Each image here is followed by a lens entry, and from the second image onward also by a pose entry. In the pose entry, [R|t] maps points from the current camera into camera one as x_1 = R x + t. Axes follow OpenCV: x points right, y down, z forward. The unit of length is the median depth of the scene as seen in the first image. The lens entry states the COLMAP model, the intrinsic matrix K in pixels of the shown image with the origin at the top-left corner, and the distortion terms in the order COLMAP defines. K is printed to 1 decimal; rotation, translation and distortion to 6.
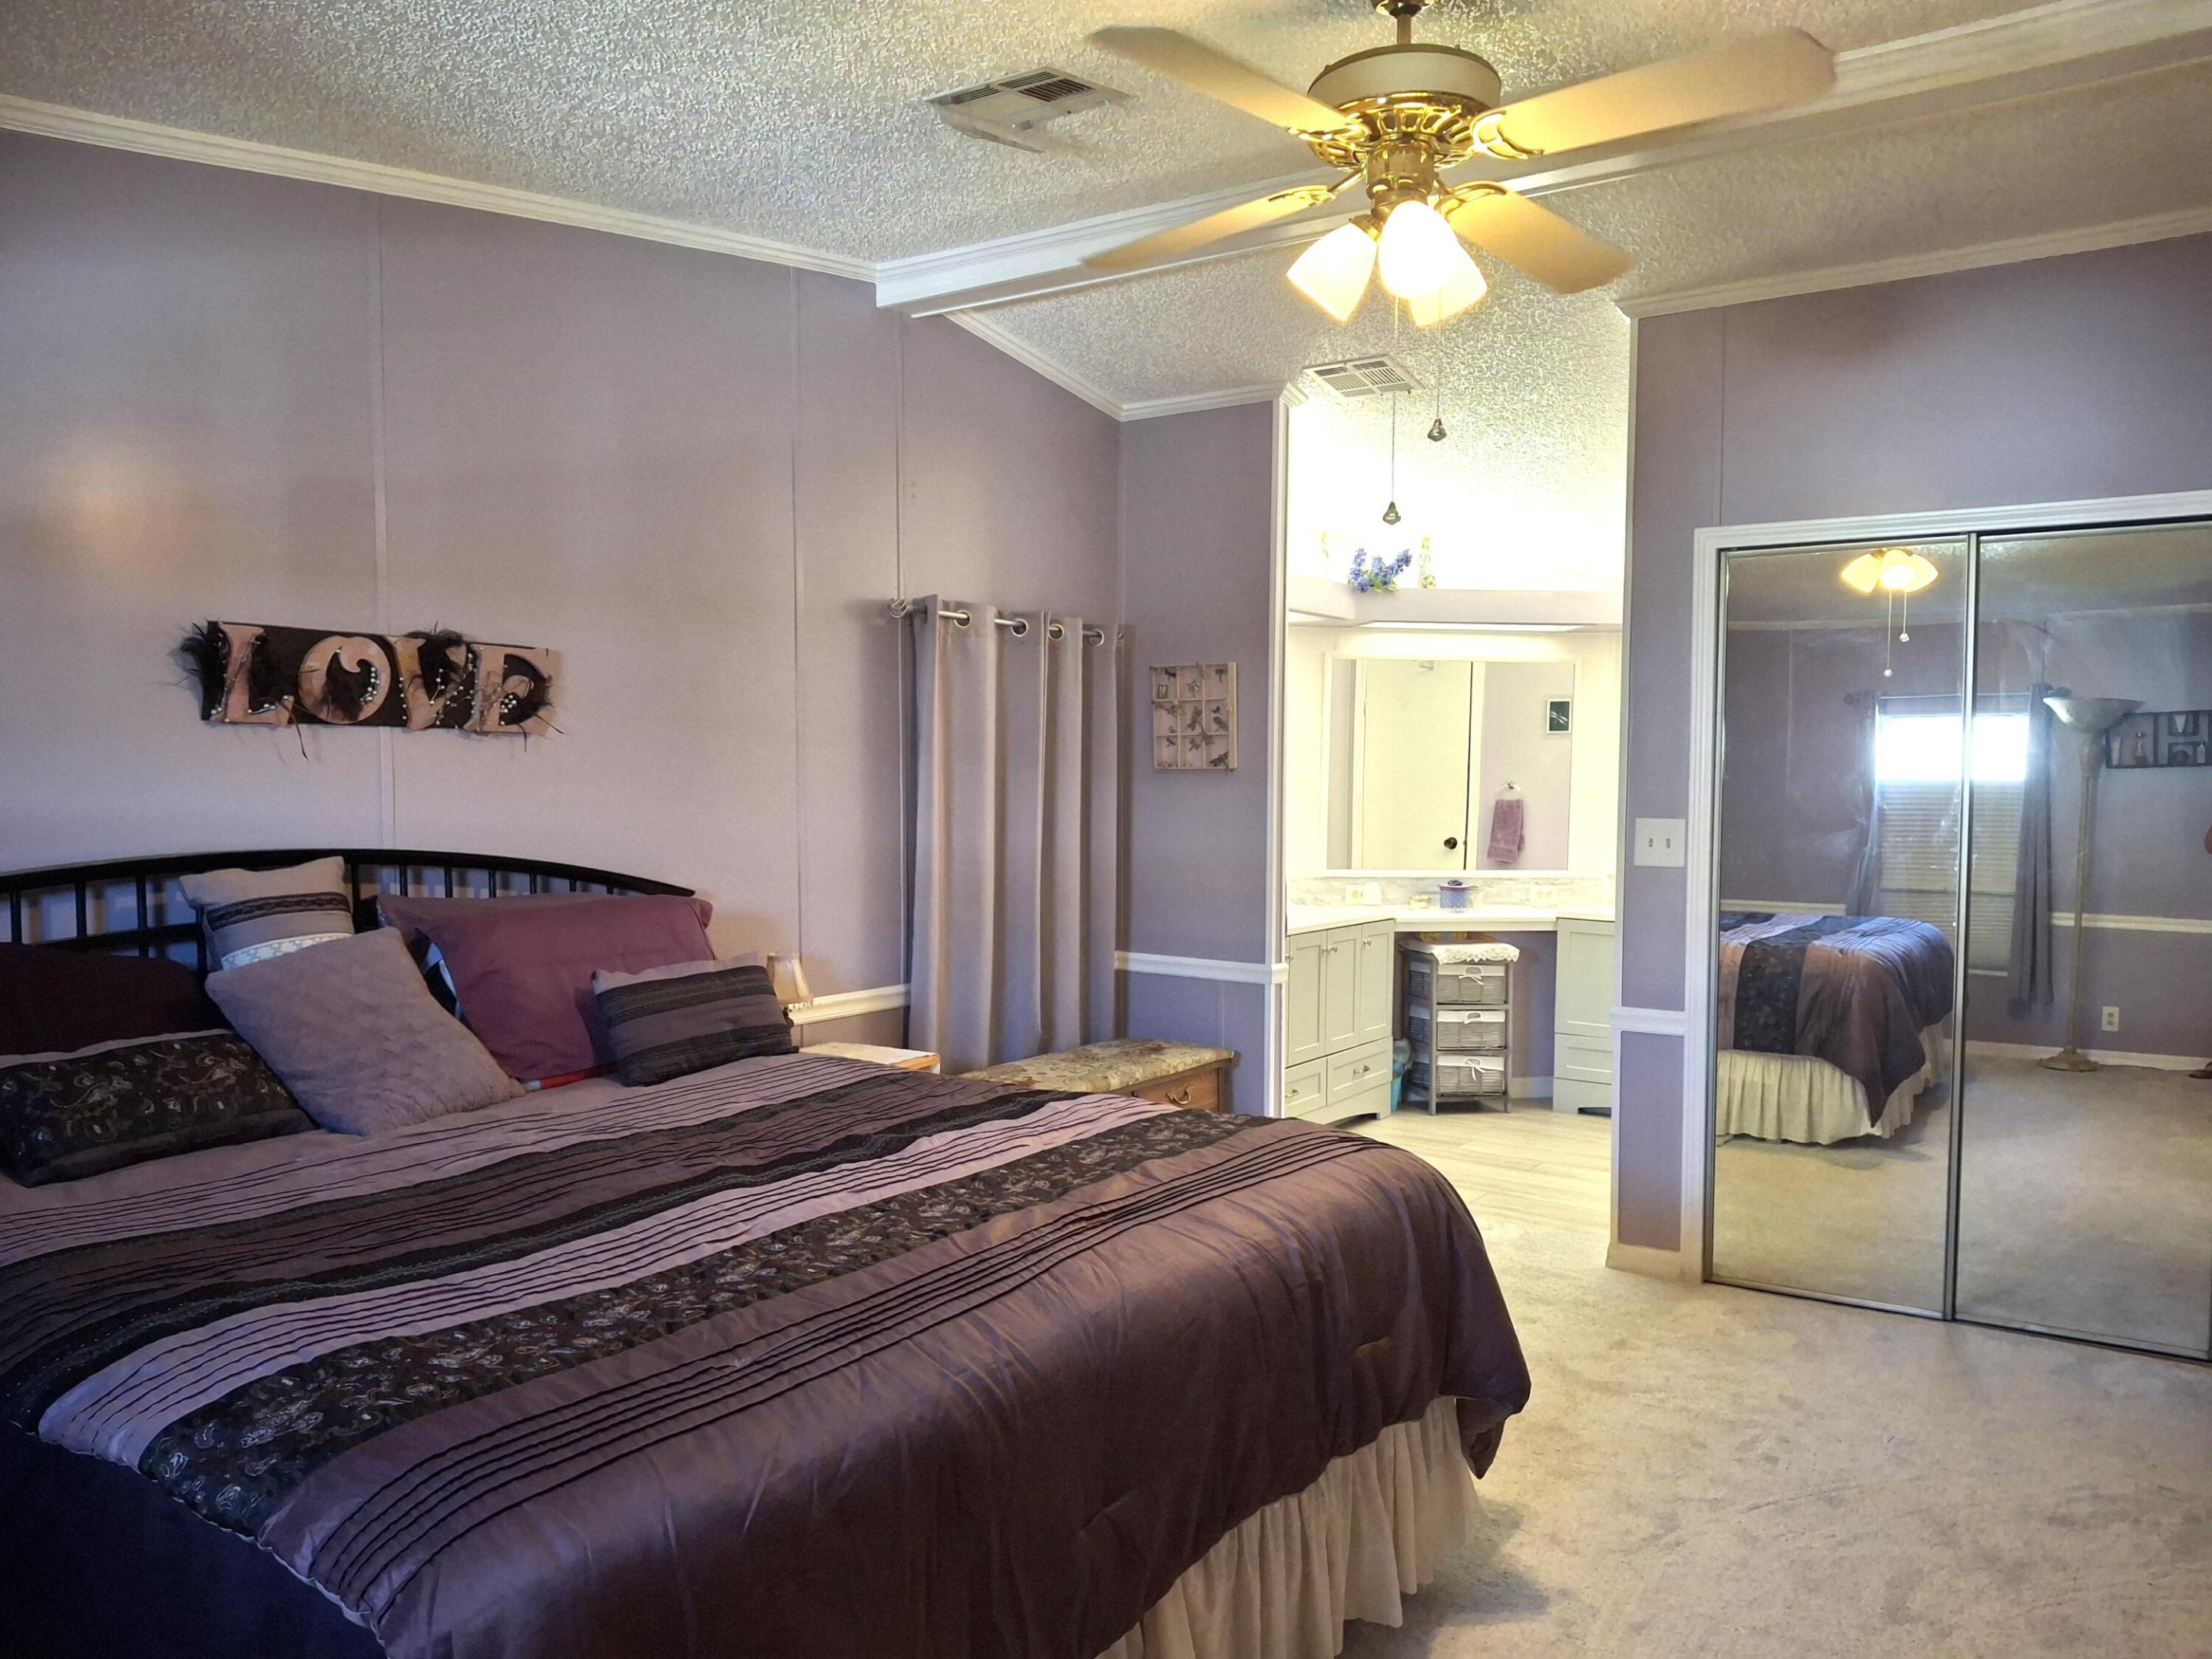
lens RADIAL K [[1637.7, 0, 1100.0], [0, 1637.7, 827.3], [0, 0, 1]] dist [0.078500, -0.158054]
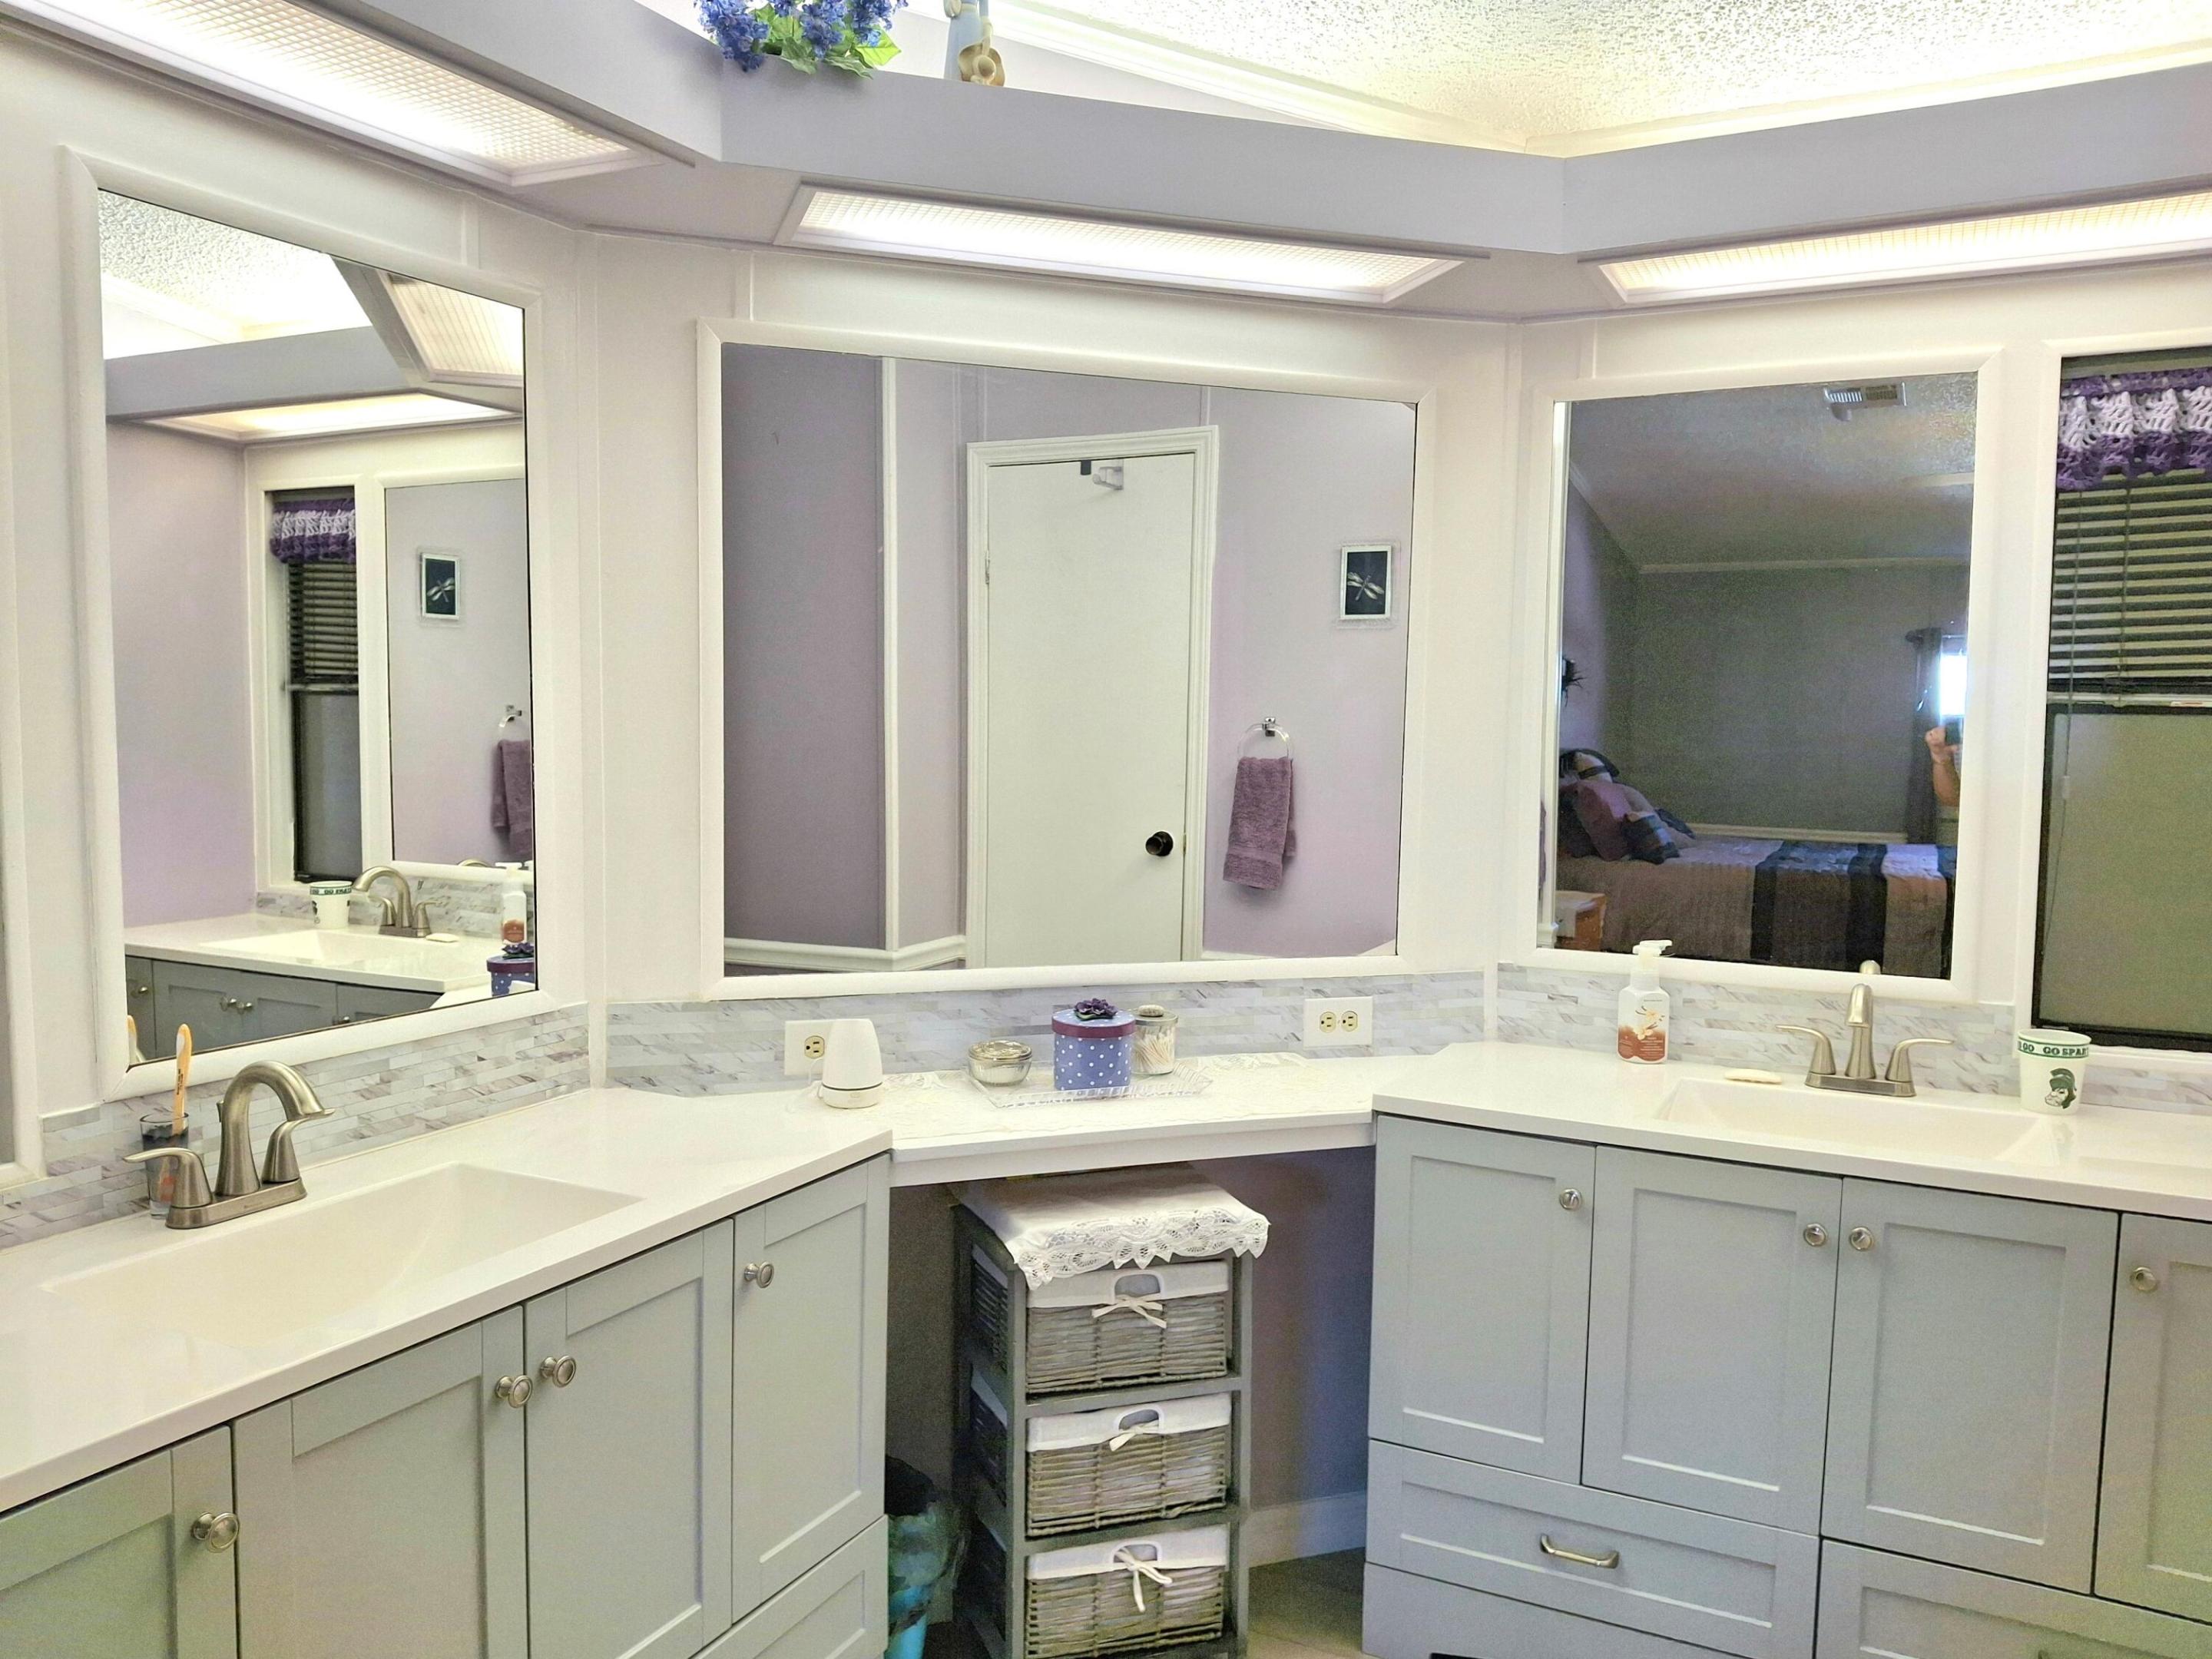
lens RADIAL K [[1637.7, 0, 1100.0], [0, 1637.7, 827.3], [0, 0, 1]] dist [0.078500, -0.158054]
pose [[0.992381, -0.011512, 0.122665, 0.177734], [0.007057, 0.999302, 0.036691, -0.018364], [-0.123002, -0.035545, 0.991770, 0.664237]]
